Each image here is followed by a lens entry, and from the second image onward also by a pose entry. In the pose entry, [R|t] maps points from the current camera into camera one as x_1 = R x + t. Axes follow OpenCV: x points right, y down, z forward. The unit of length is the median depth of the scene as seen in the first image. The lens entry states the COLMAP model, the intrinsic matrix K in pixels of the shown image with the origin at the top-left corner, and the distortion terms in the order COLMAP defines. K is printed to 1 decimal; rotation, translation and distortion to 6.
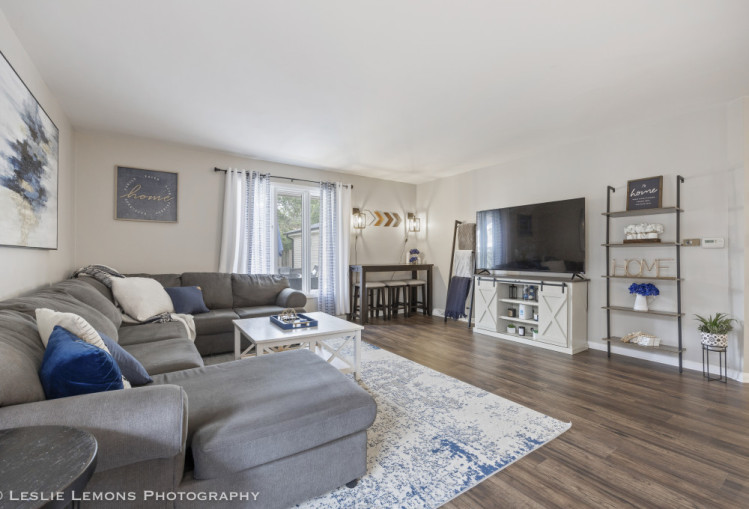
lens RADIAL K [[328.9, 0, 371.3], [0, 328.9, 253.7], [0, 0, 1]] dist [0.001330, 0.000132]
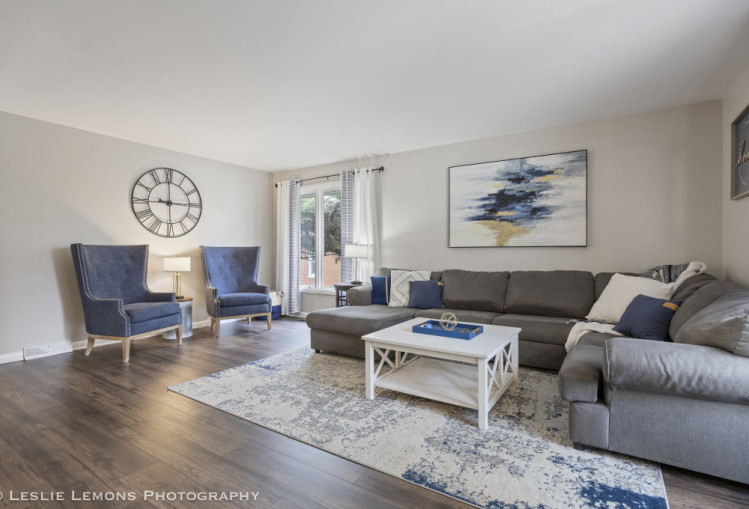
lens RADIAL K [[371.5, 0, 372.3], [0, 371.5, 254.7], [0, 0, 1]] dist [0.001354, -0.001942]
pose [[-0.916969, 0.006782, -0.398902, 0.342406], [0.005777, 0.999976, 0.003721, 0.012937], [0.398917, 0.001108, -0.916986, 1.960027]]
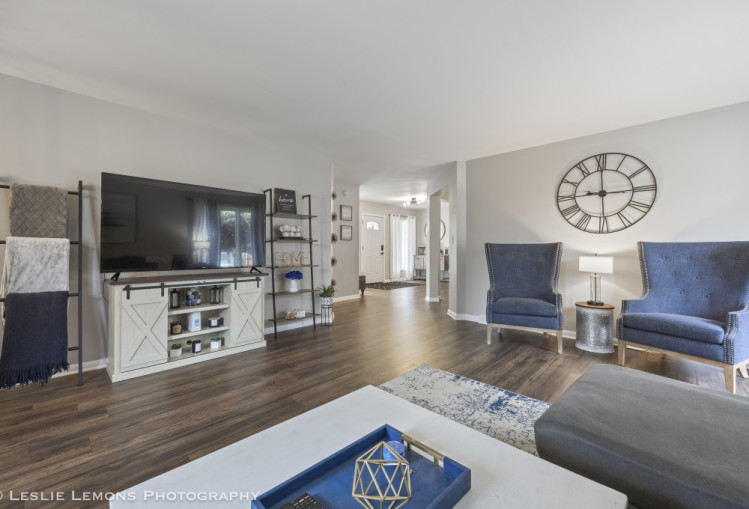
lens RADIAL K [[311.5, 0, 370.6], [0, 311.5, 248.7], [0, 0, 1]] dist [-0.008020, 0.000089]
pose [[-0.211178, 0.001129, 0.977447, -0.531920], [-0.006294, 0.999977, -0.002514, 0.005529], [-0.977427, -0.006683, -0.211166, 1.155928]]
